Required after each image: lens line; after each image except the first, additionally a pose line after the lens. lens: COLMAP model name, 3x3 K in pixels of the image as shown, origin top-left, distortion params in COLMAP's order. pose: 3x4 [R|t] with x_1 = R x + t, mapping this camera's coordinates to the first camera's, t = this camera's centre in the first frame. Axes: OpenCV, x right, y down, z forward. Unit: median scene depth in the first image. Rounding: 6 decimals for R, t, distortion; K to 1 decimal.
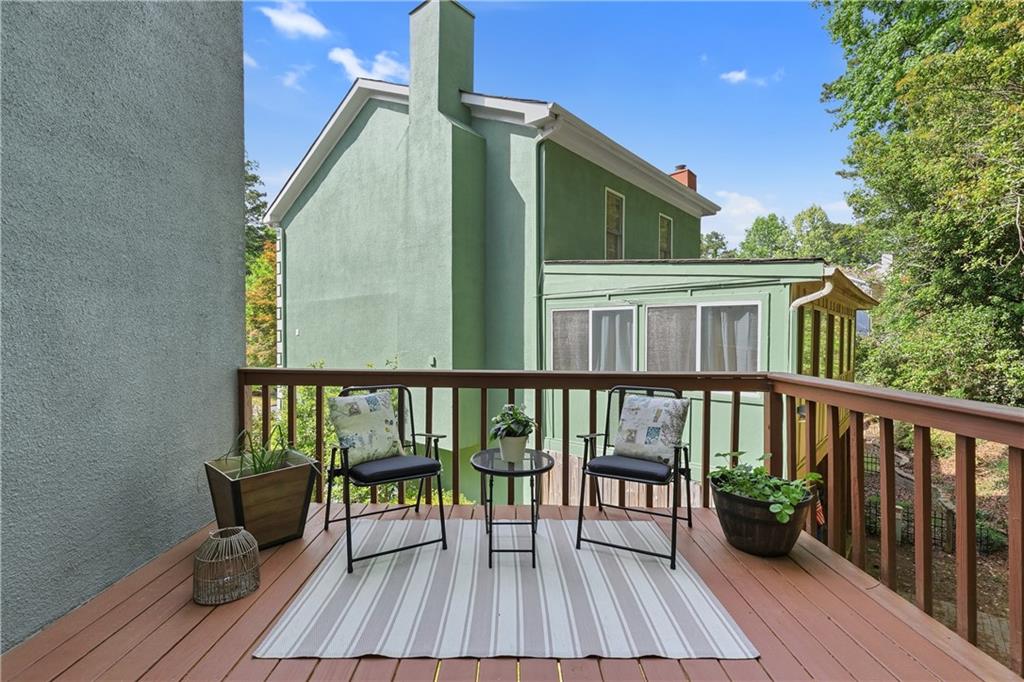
lens RADIAL K [[462.7, 0, 517.0], [0, 462.7, 338.8], [0, 0, 1]] dist [0.010968, -0.001824]
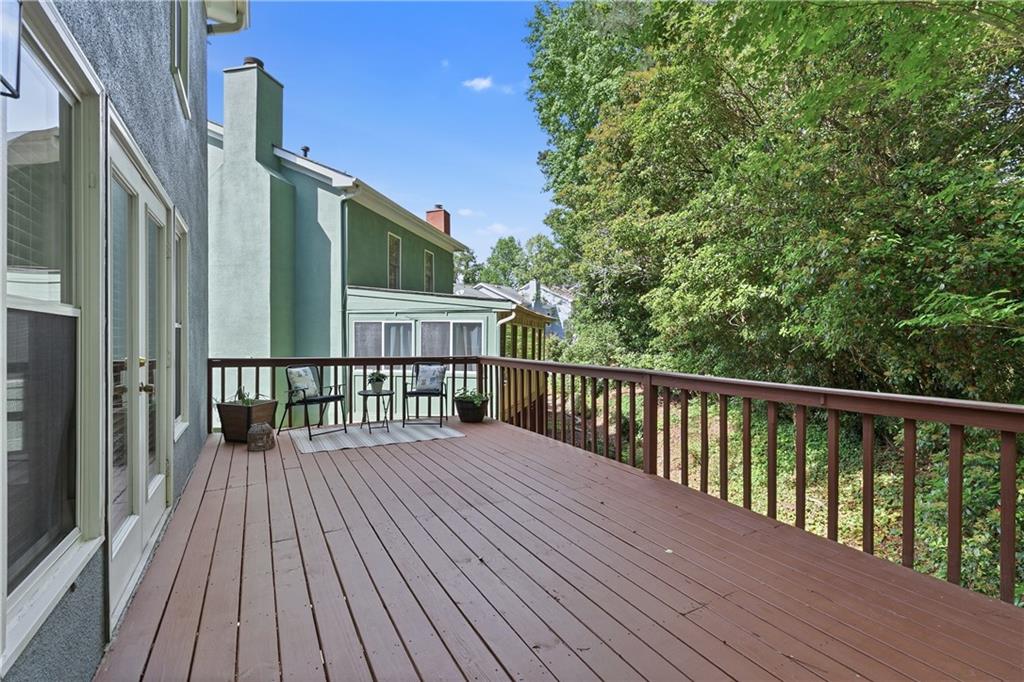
lens RADIAL K [[462.7, 0, 515.3], [0, 462.7, 339.8], [0, 0, 1]] dist [0.010968, -0.001824]
pose [[0.874250, 0.000390, 0.485476, -0.169016], [0.001952, 0.999989, -0.004319, 0.001264], [-0.485472, 0.004724, 0.874239, -0.445916]]
